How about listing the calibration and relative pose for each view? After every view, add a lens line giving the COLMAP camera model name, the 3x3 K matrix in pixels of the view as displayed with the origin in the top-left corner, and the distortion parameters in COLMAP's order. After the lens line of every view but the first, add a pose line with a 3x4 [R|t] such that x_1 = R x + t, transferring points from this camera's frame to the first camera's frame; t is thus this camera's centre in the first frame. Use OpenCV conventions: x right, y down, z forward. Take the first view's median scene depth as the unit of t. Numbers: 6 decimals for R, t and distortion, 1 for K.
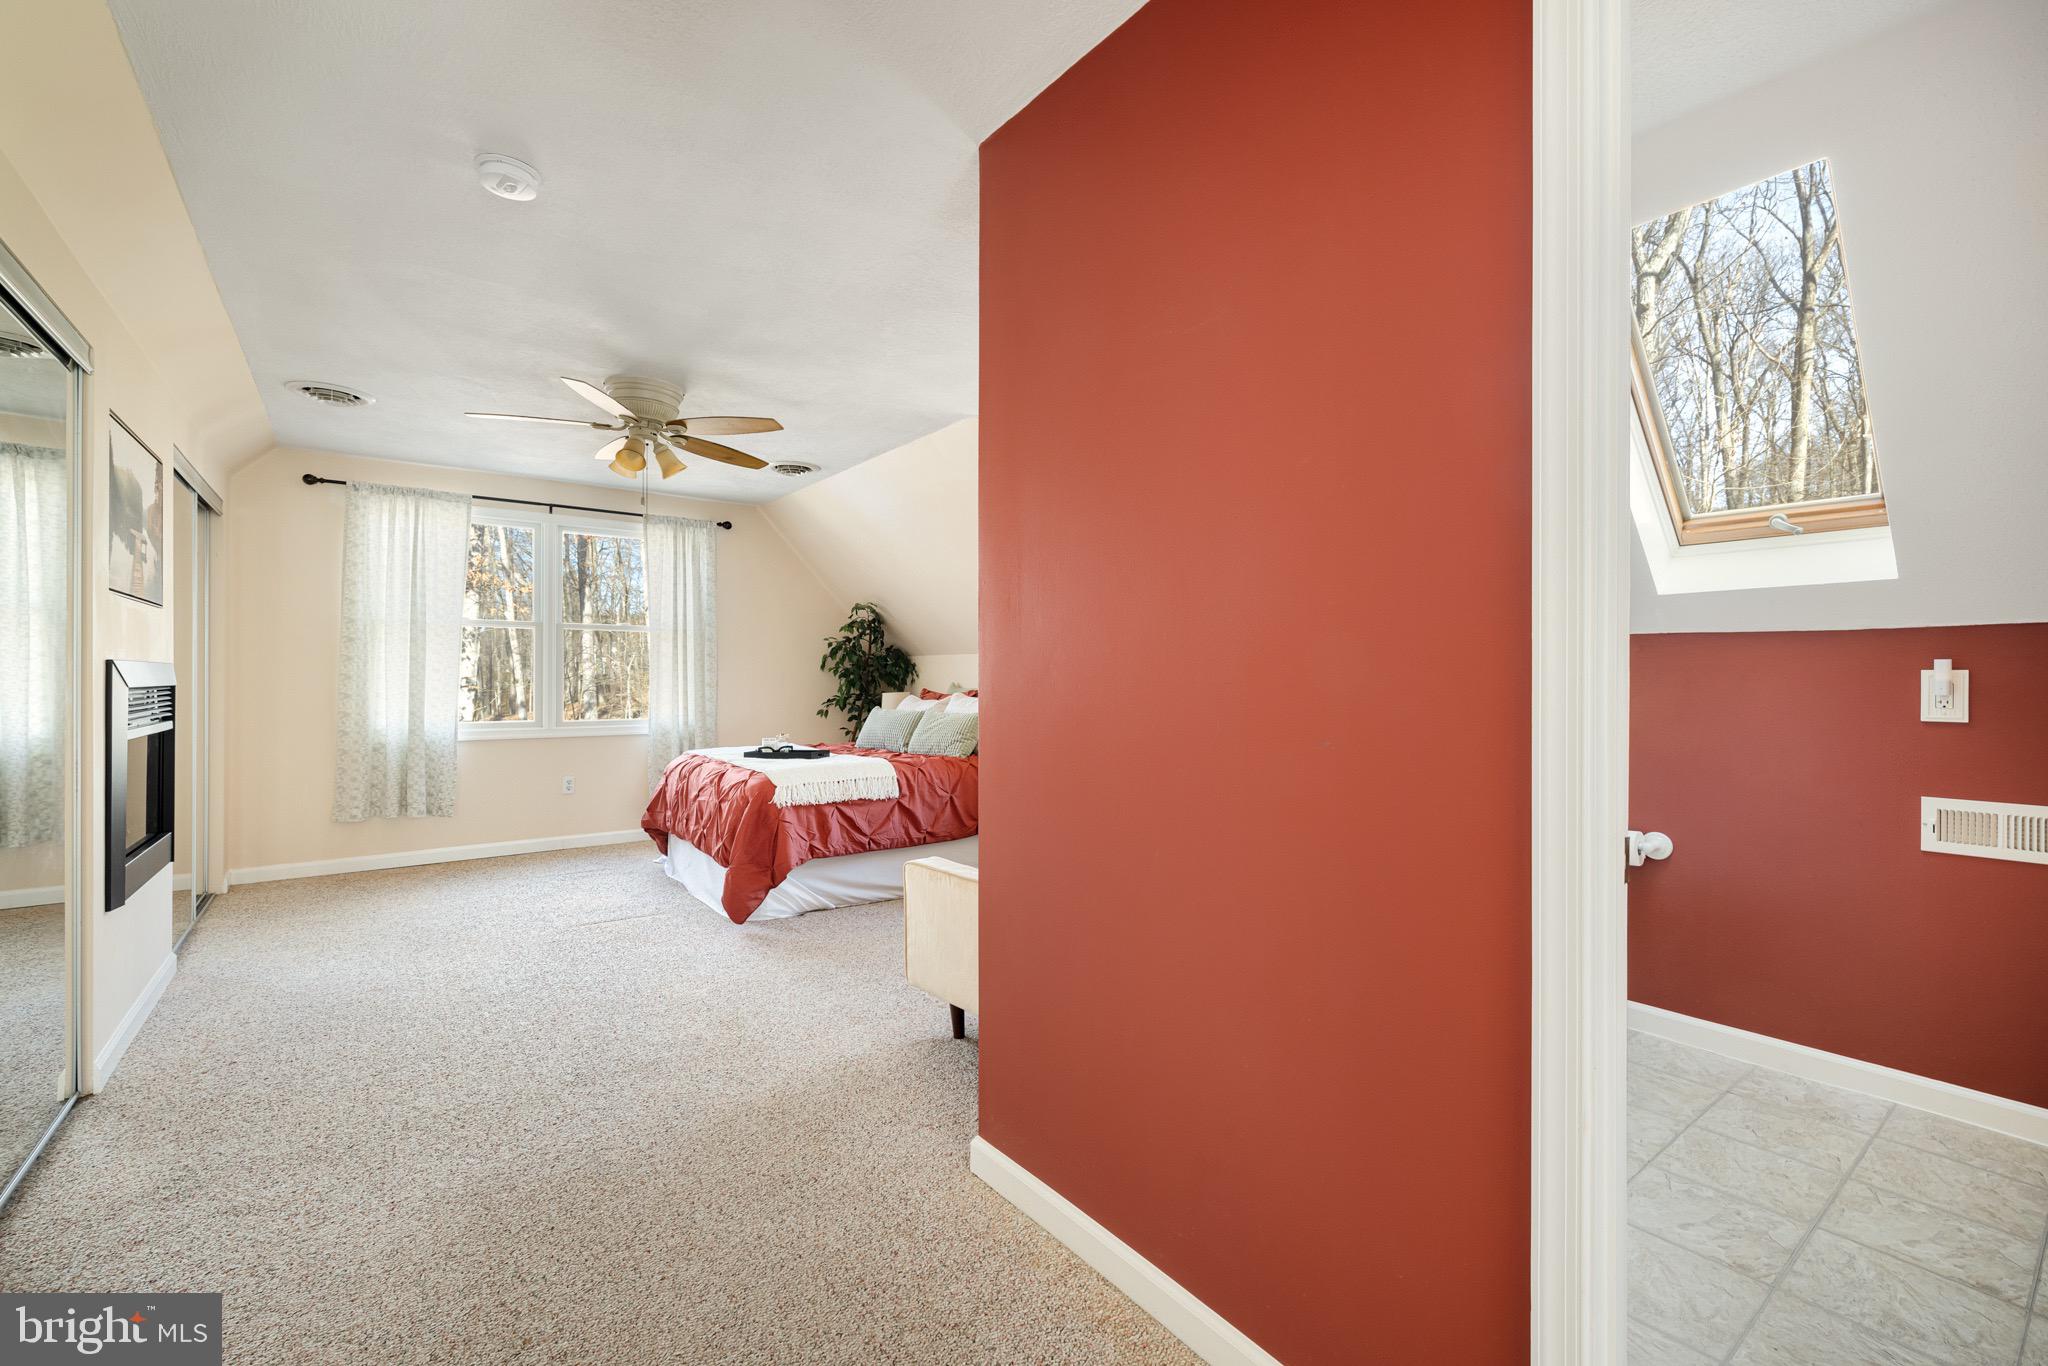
lens RADIAL K [[874.7, 0, 1024.2], [0, 874.7, 679.9], [0, 0, 1]] dist [-0.000183, -0.000088]
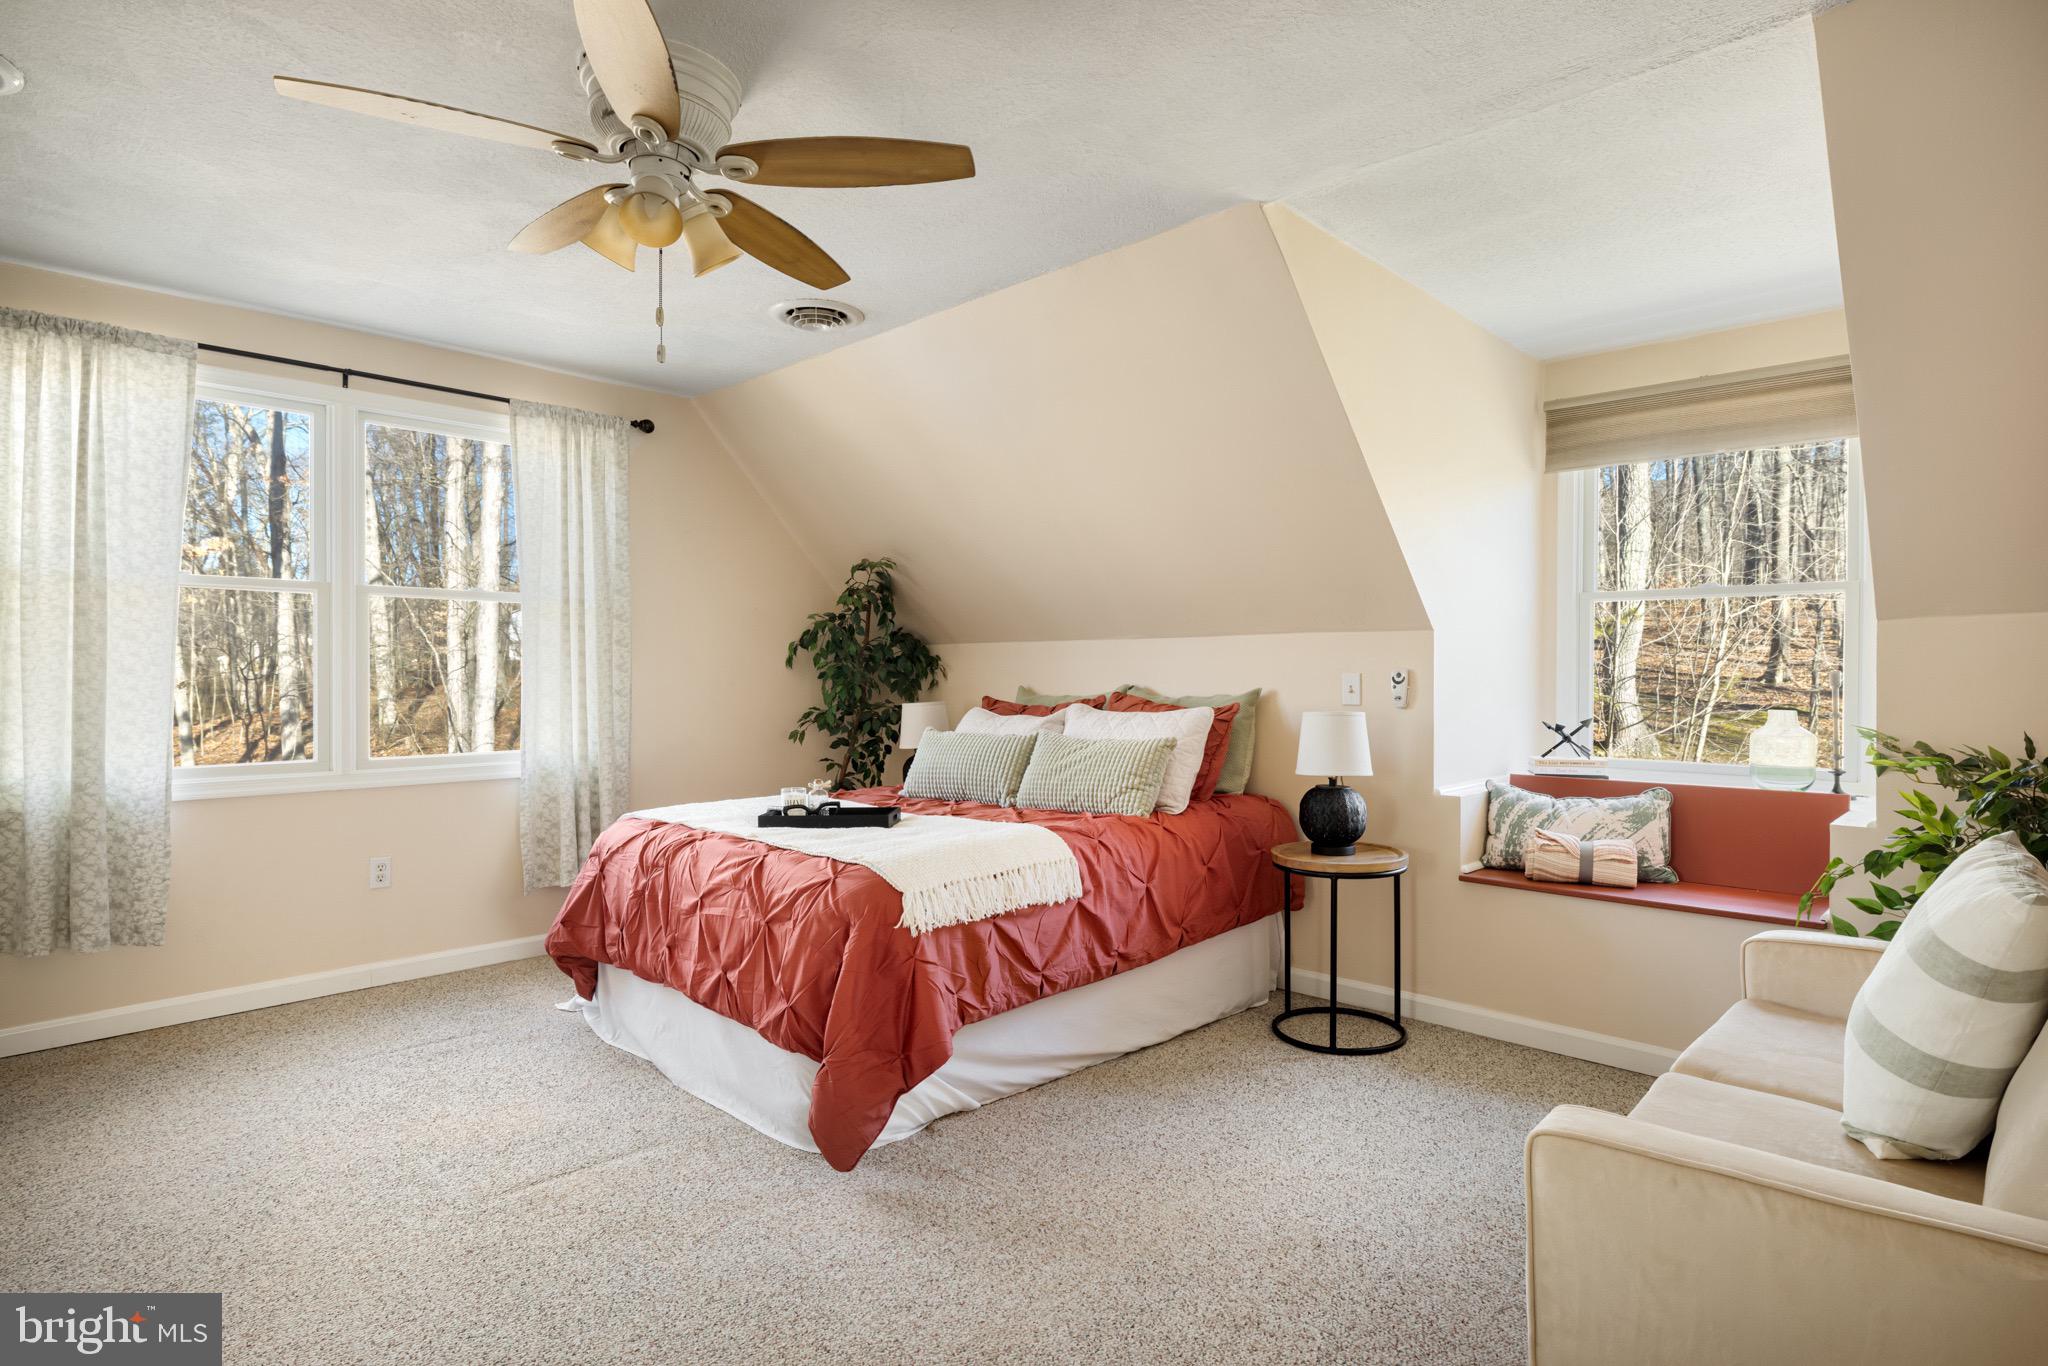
lens RADIAL K [[1074.7, 0, 1026.0], [0, 1074.7, 681.3], [0, 0, 1]] dist [-0.004709, 0.000417]
pose [[0.988257, -0.004993, 0.152718, -0.241711], [0.004454, 0.999983, 0.003872, -0.004140], [-0.152735, -0.003146, 0.988262, 0.285886]]
